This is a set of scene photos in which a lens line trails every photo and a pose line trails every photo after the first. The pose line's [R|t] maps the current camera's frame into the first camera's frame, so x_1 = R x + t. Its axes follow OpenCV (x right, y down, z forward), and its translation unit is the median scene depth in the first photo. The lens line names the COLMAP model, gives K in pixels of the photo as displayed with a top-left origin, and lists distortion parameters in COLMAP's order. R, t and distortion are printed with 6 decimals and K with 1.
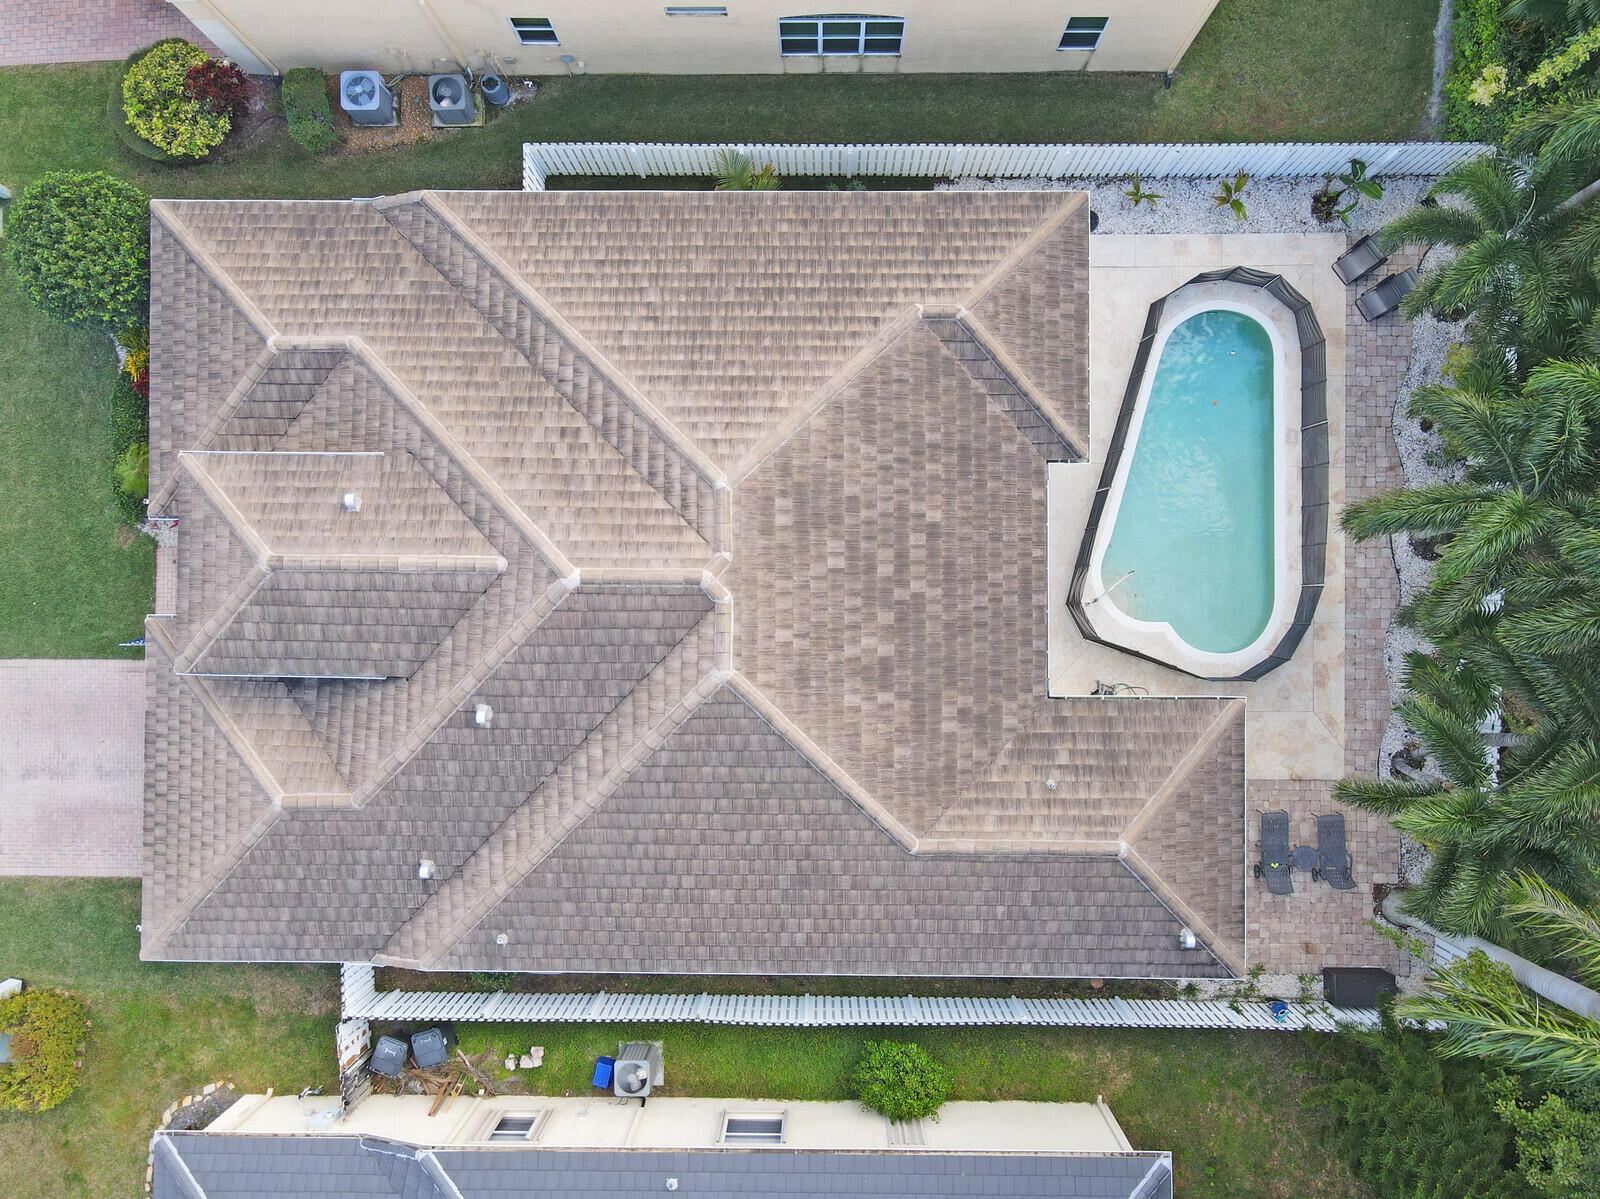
lens RADIAL K [[1180.0, 0, 800.0], [0, 1180.0, 599.5], [0, 0, 1]] dist [-0.001768, 0.043386]
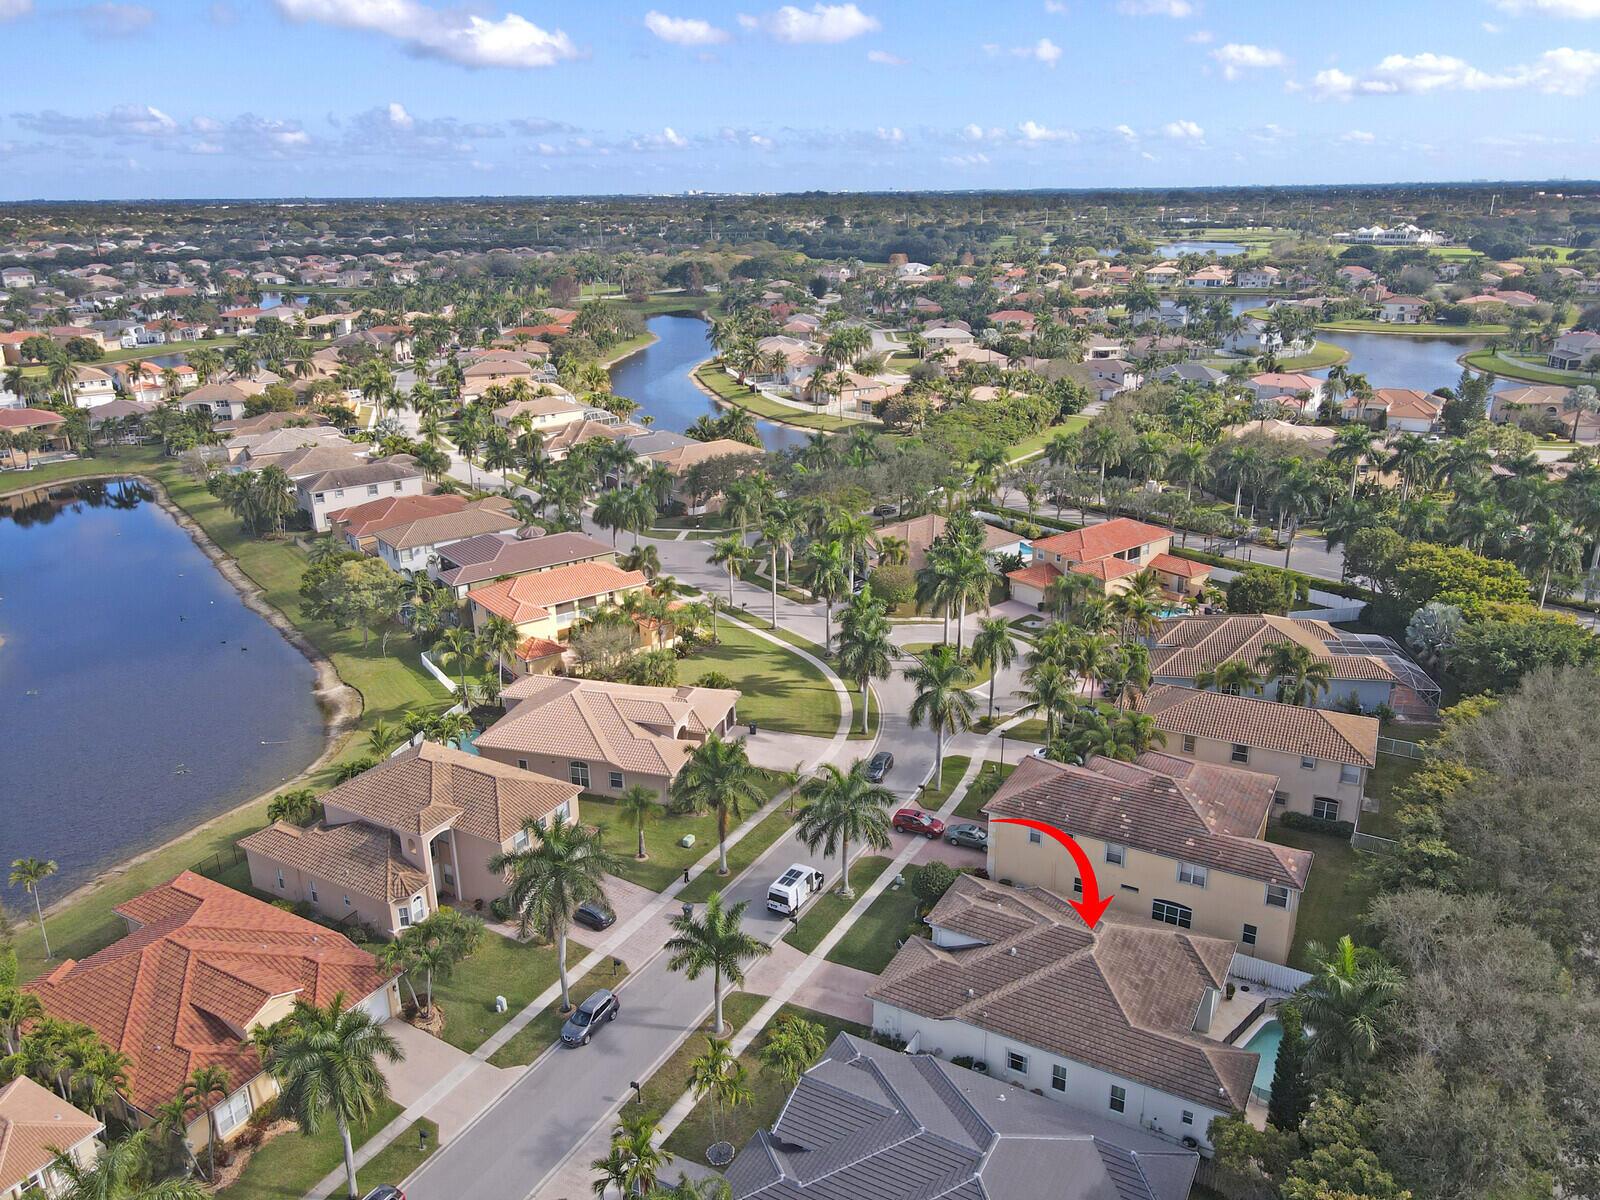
lens RADIAL K [[1180.0, 0, 800.0], [0, 1180.0, 600.0], [0, 0, 1]] dist [-0.001768, 0.043386]
pose [[0.872098, 0.167511, -0.459766, 0.571471], [-0.489317, 0.305815, -0.816729, 2.798529], [0.003792, 0.937239, 0.348667, -1.097973]]
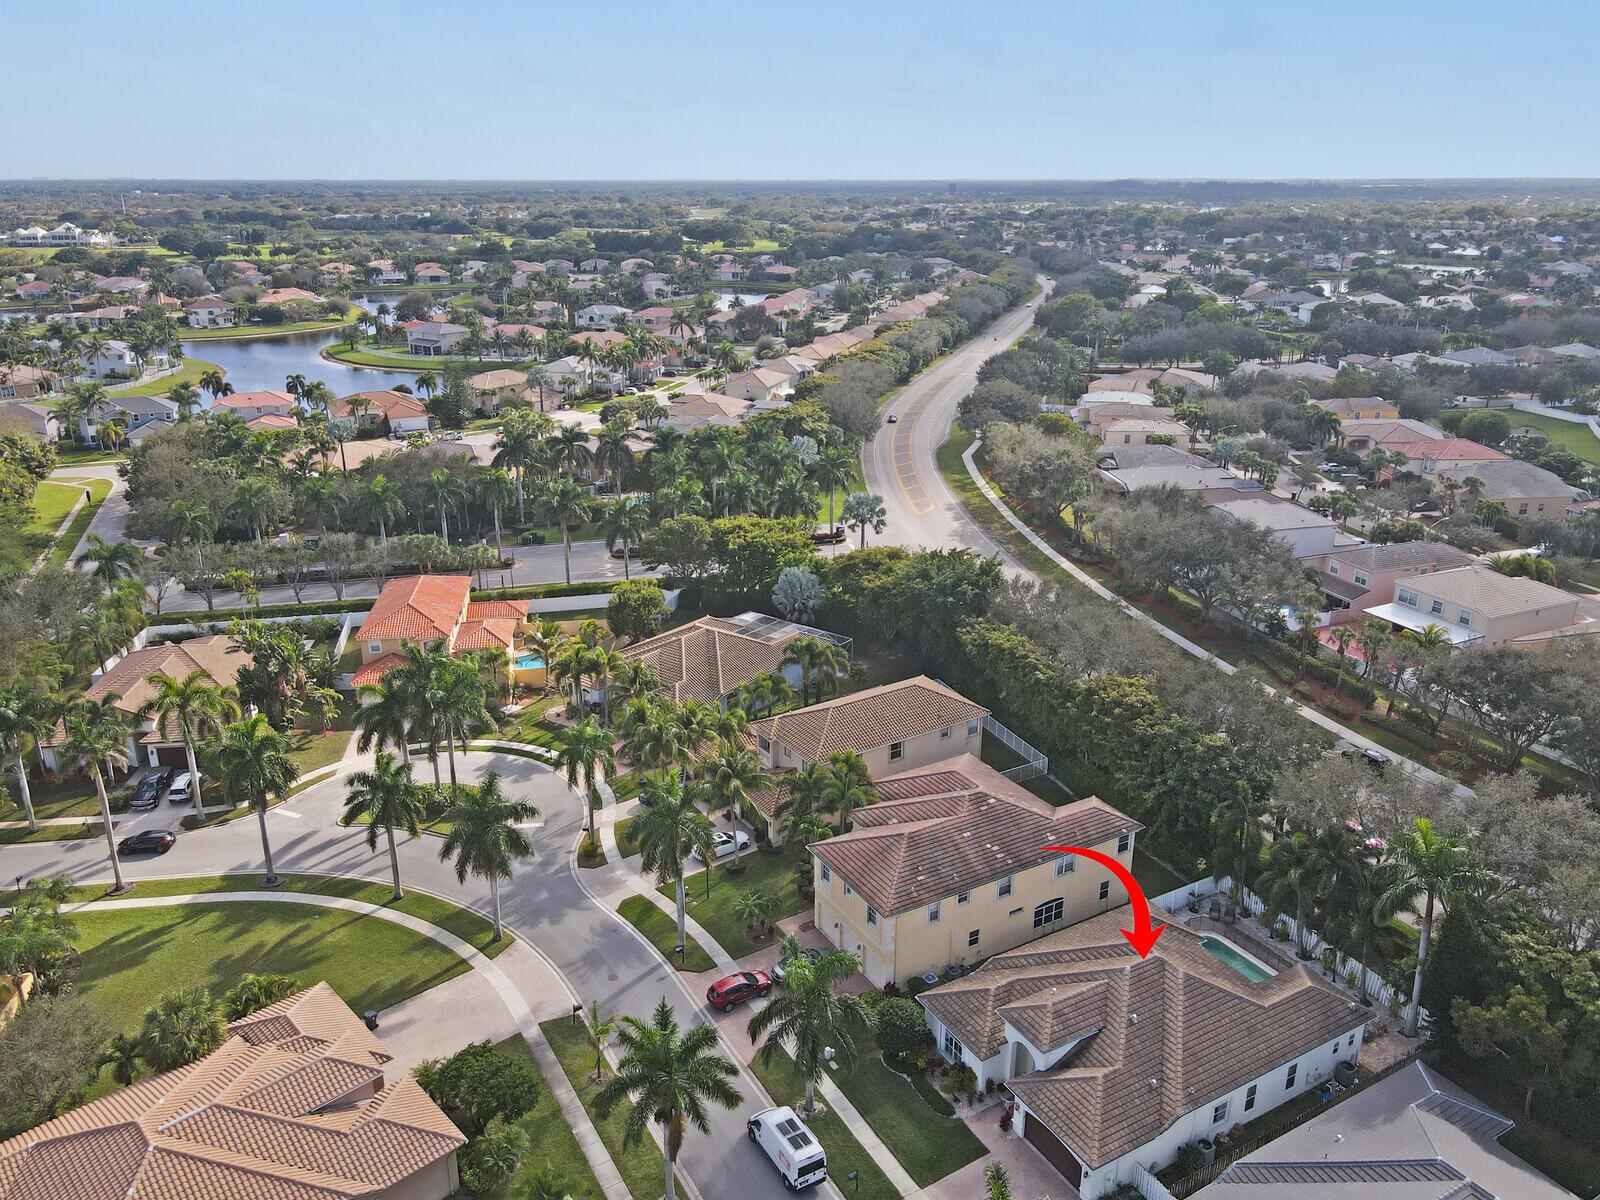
lens RADIAL K [[1202.5, 0, 800.0], [0, 1202.5, 600.0], [0, 0, 1]] dist [-0.001875, 0.040781]
pose [[0.863845, -0.157015, 0.478663, -2.318809], [0.503493, 0.299952, -0.810261, 1.850576], [-0.016353, 0.940944, 0.338168, -1.057159]]
